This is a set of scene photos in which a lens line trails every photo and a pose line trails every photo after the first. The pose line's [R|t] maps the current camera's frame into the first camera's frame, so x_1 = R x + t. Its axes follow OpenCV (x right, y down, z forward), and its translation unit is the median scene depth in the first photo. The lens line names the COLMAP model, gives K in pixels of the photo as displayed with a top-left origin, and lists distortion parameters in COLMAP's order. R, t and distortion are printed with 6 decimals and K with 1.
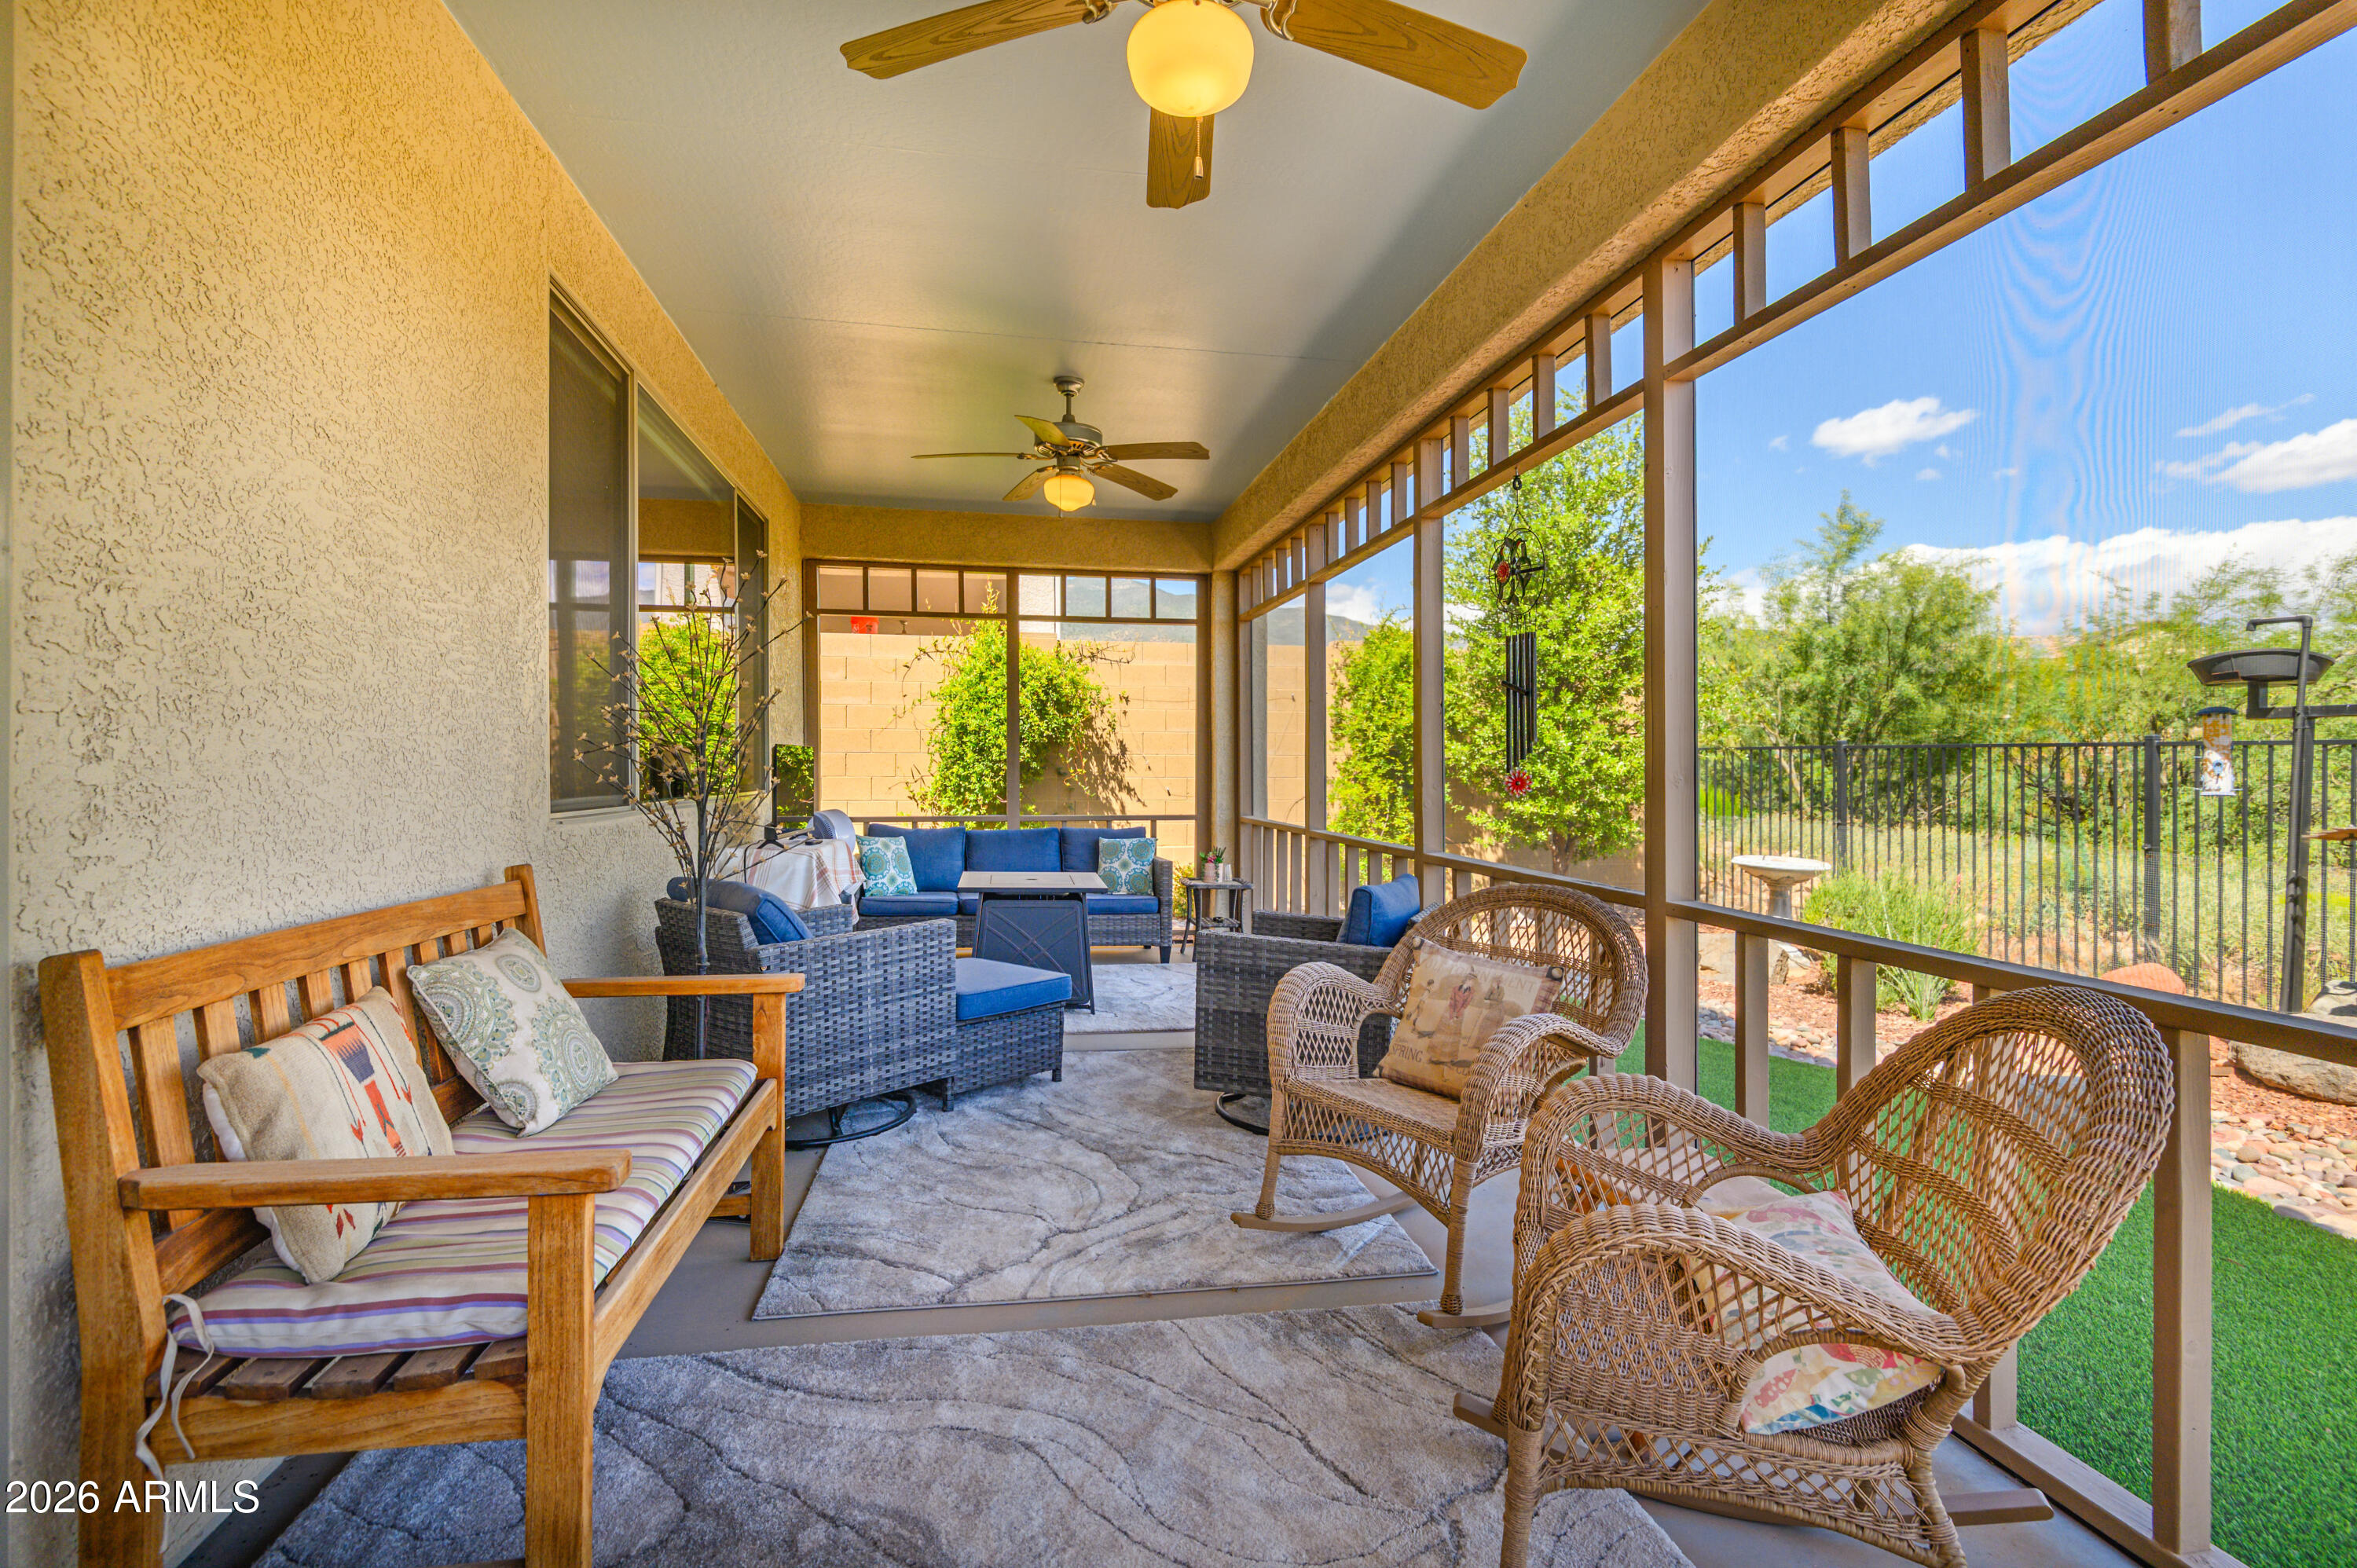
lens RADIAL K [[1084.8, 0, 1176.5], [0, 1084.8, 760.5], [0, 0, 1]] dist [0.009409, -0.002674]
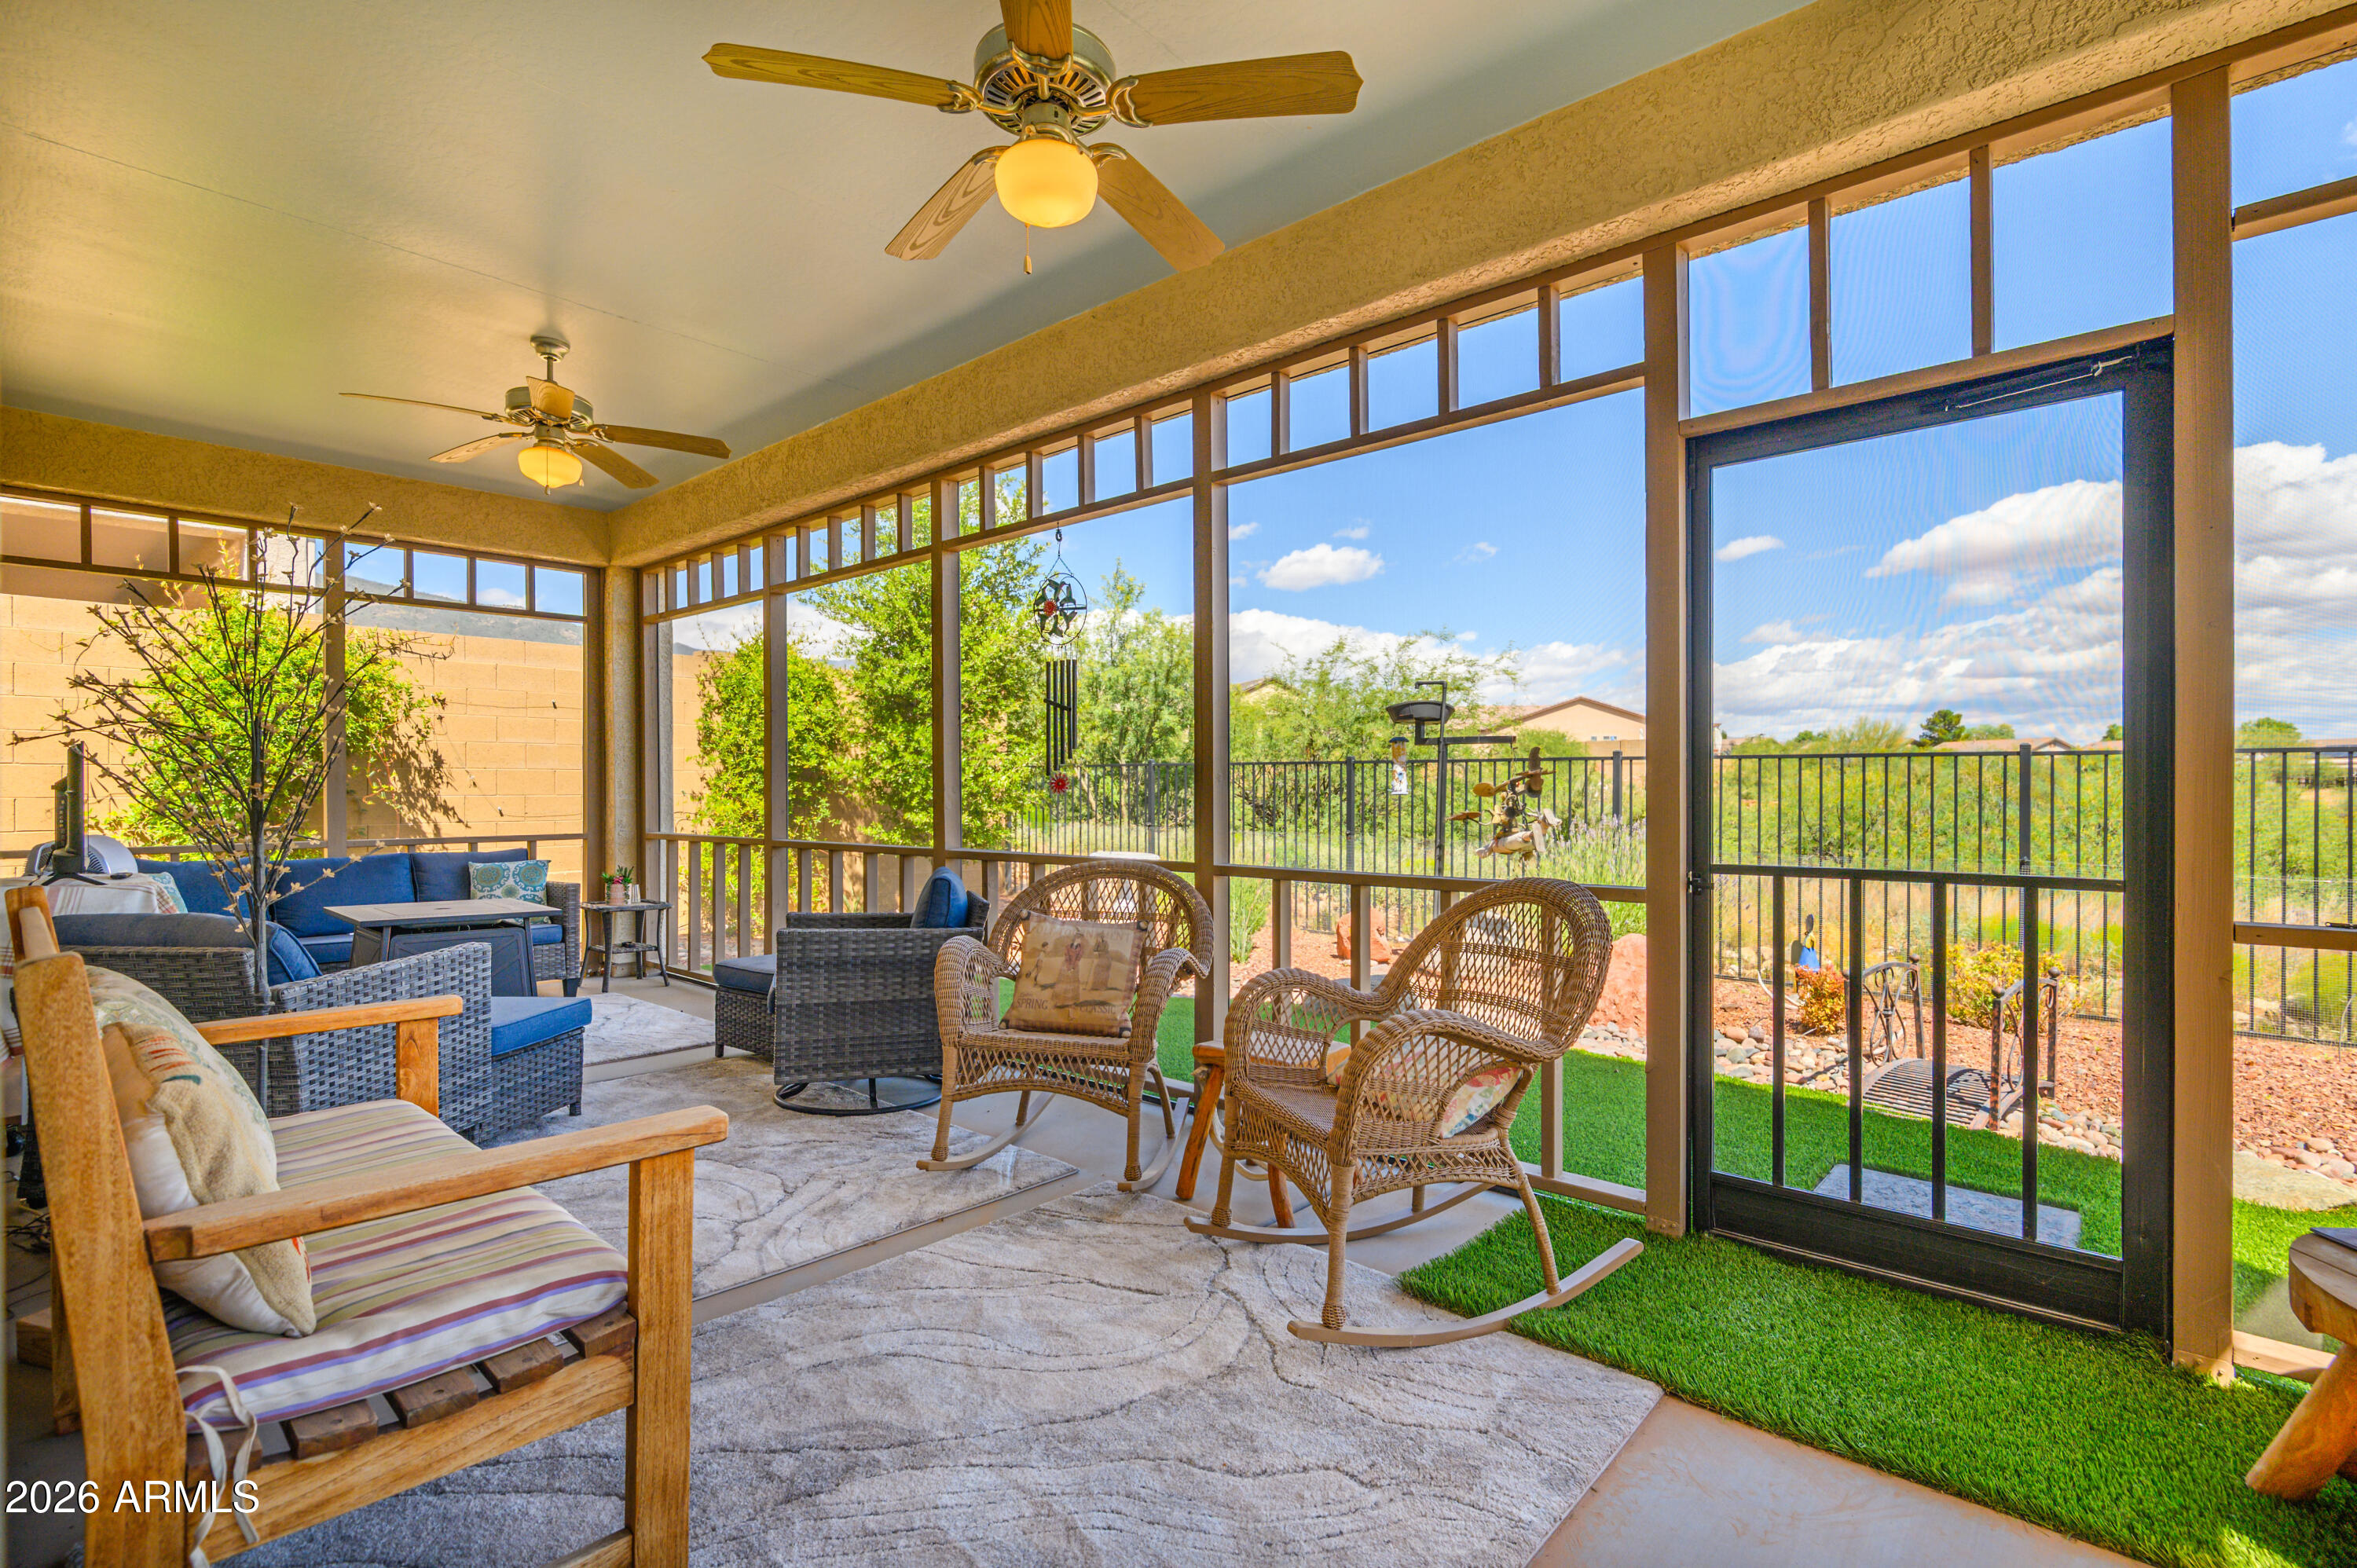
lens RADIAL K [[1084.8, 0, 1174.8], [0, 1084.8, 788.5], [0, 0, 1]] dist [0.009409, -0.002674]
pose [[0.794058, -0.004918, 0.607822, -0.256726], [0.001747, 0.999982, 0.005808, 0.015776], [-0.607840, -0.003550, 0.794052, -0.031432]]
